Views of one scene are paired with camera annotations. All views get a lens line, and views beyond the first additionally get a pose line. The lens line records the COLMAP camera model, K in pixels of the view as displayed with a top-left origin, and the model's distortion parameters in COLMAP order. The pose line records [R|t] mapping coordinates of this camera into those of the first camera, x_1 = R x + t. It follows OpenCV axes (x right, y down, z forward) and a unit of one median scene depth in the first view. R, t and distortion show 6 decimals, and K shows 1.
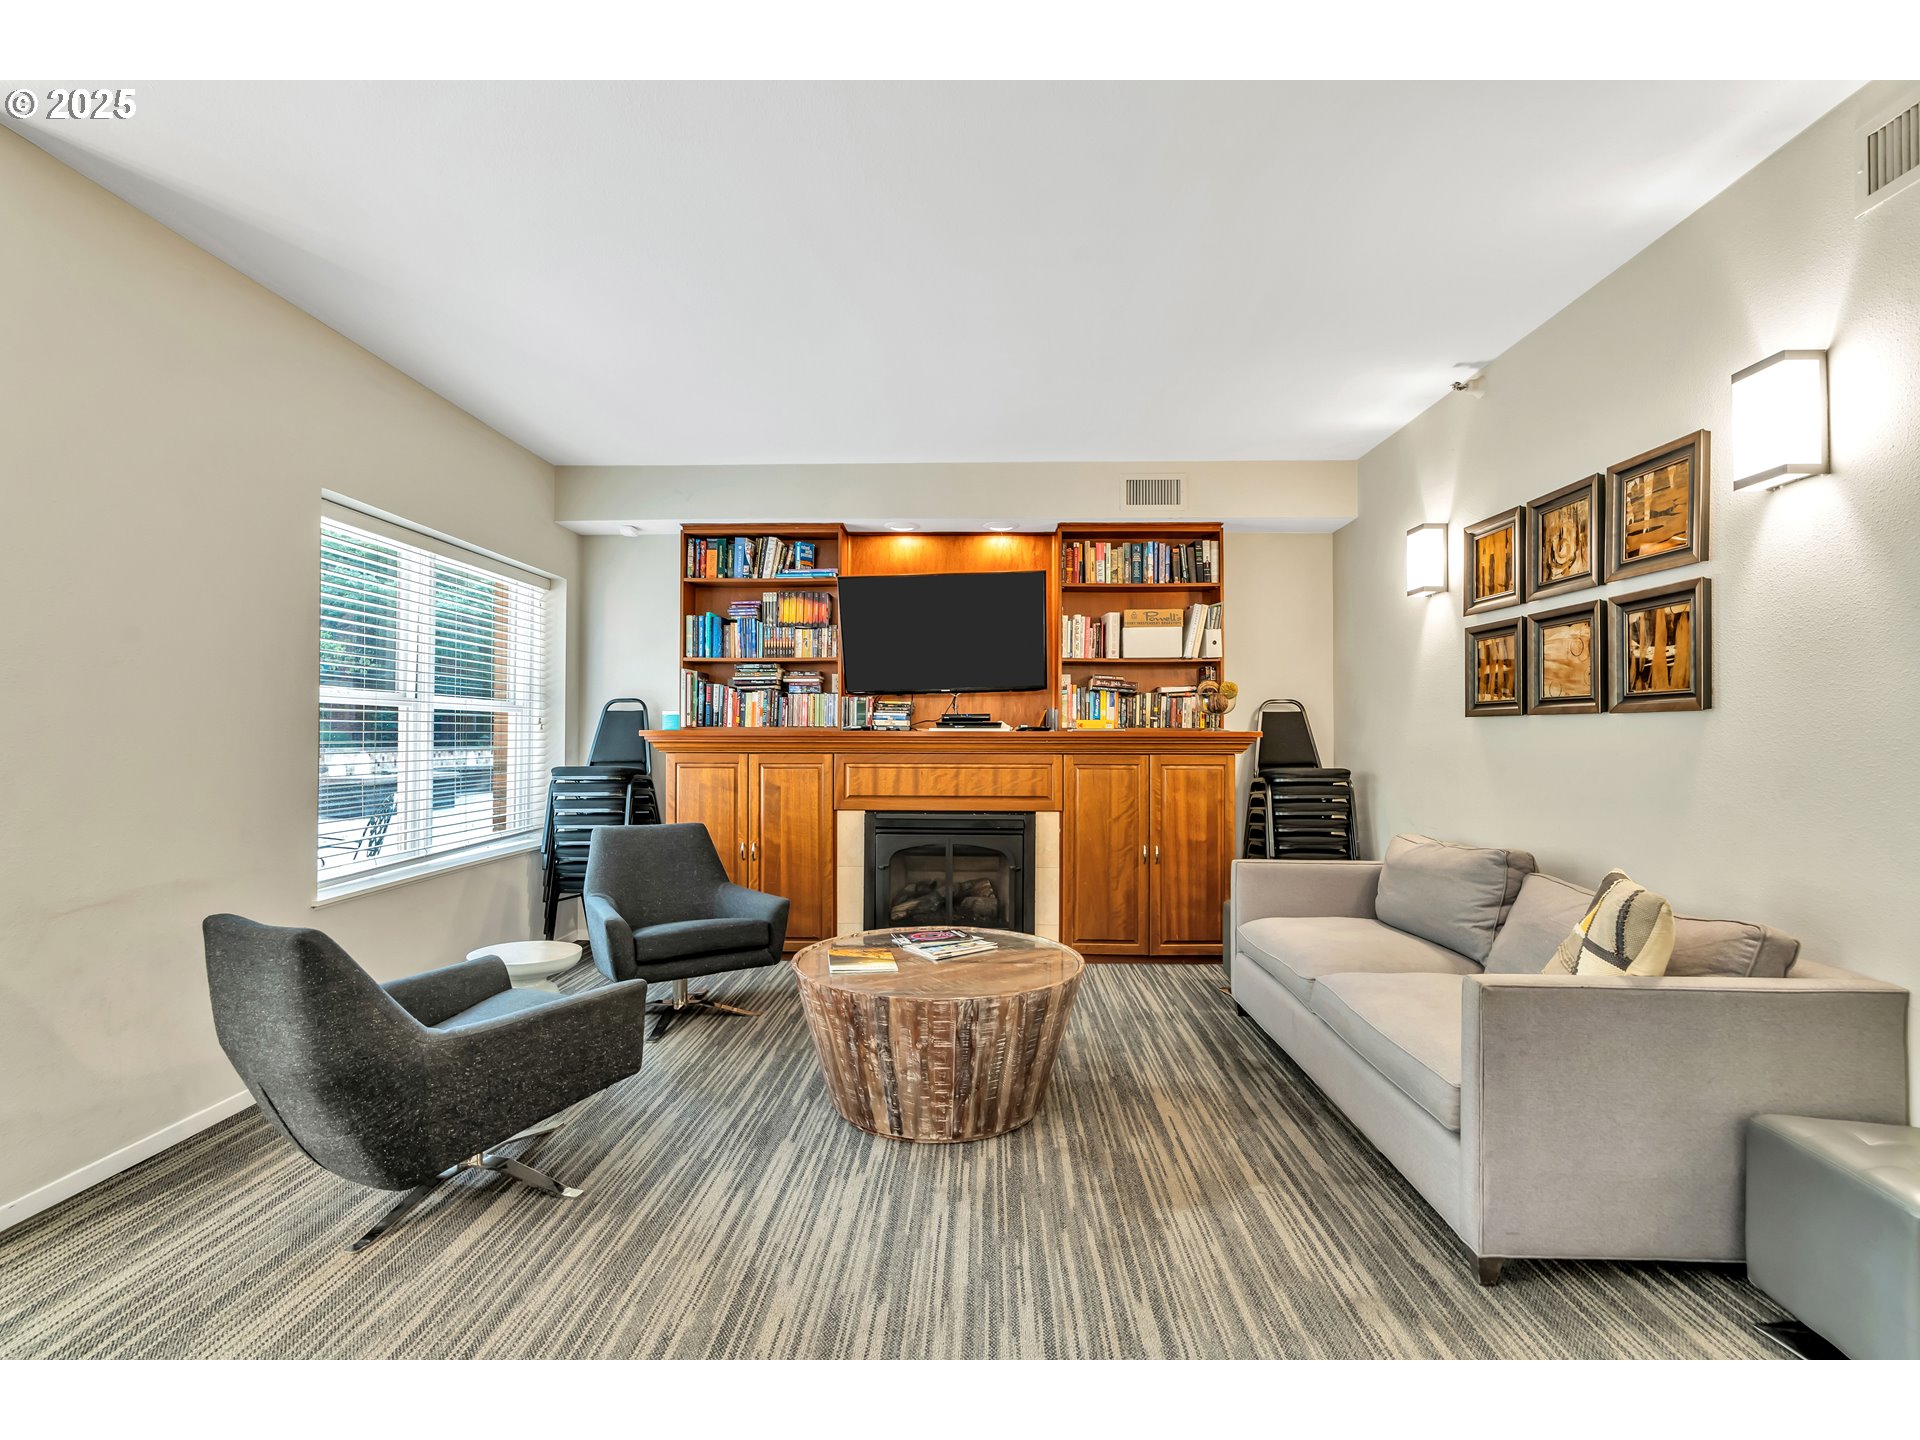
lens RADIAL K [[867.2, 0, 960.3], [0, 867.2, 720.7], [0, 0, 1]] dist [-0.011100, 0.006065]
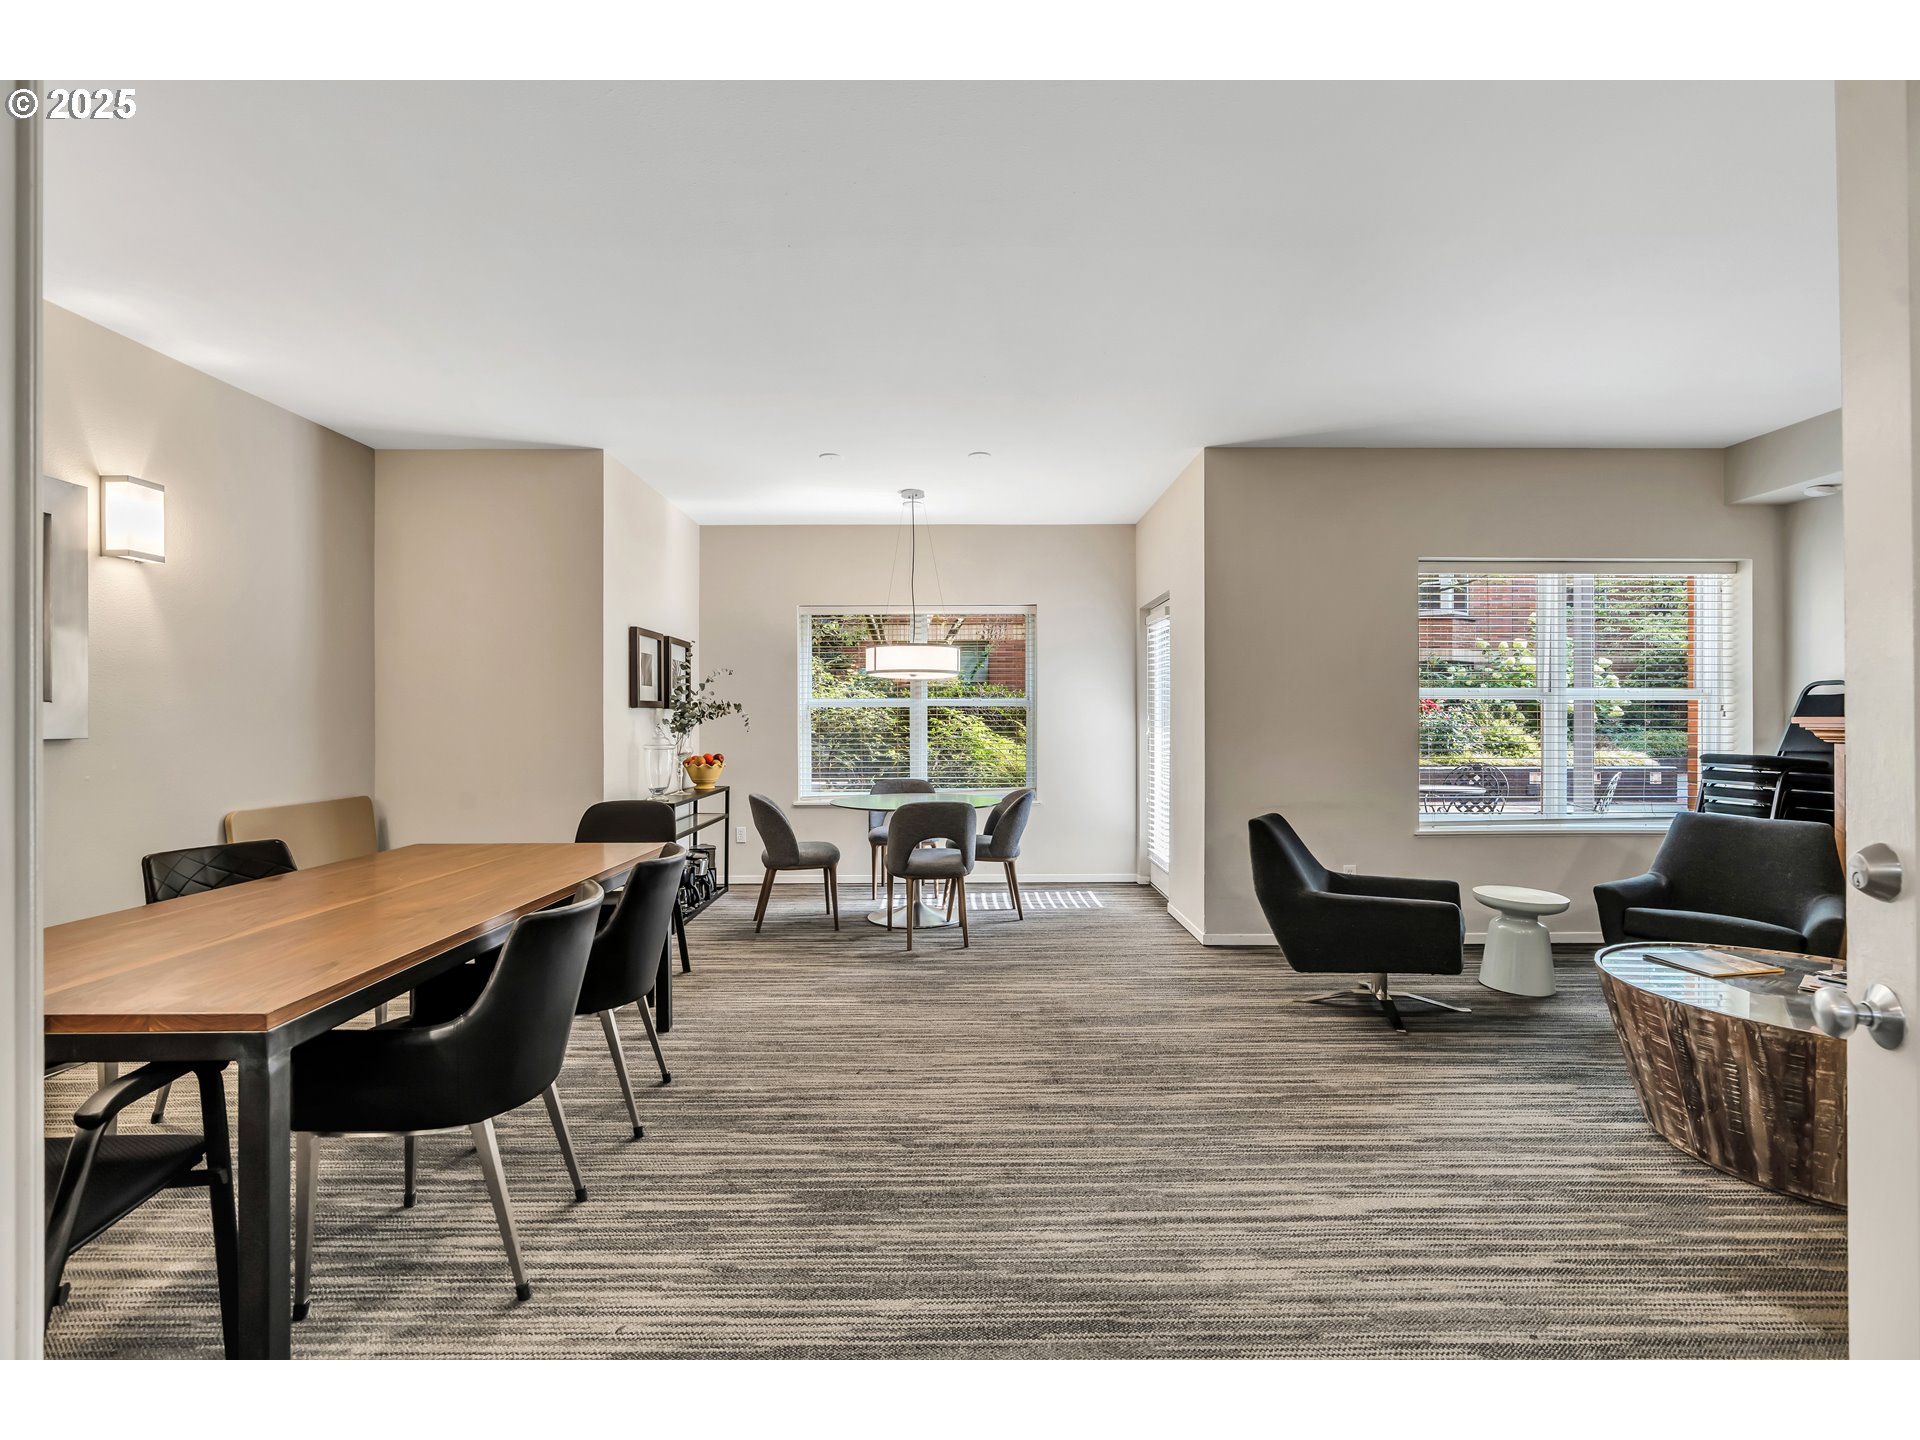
lens RADIAL K [[867.2, 0, 966.2], [0, 867.2, 719.5], [0, 0, 1]] dist [-0.011100, 0.006065]
pose [[0.039118, -0.002459, -0.999232, 0.483457], [0.016148, 0.999868, -0.001829, 0.000922], [0.999104, -0.016064, 0.039152, 0.098544]]
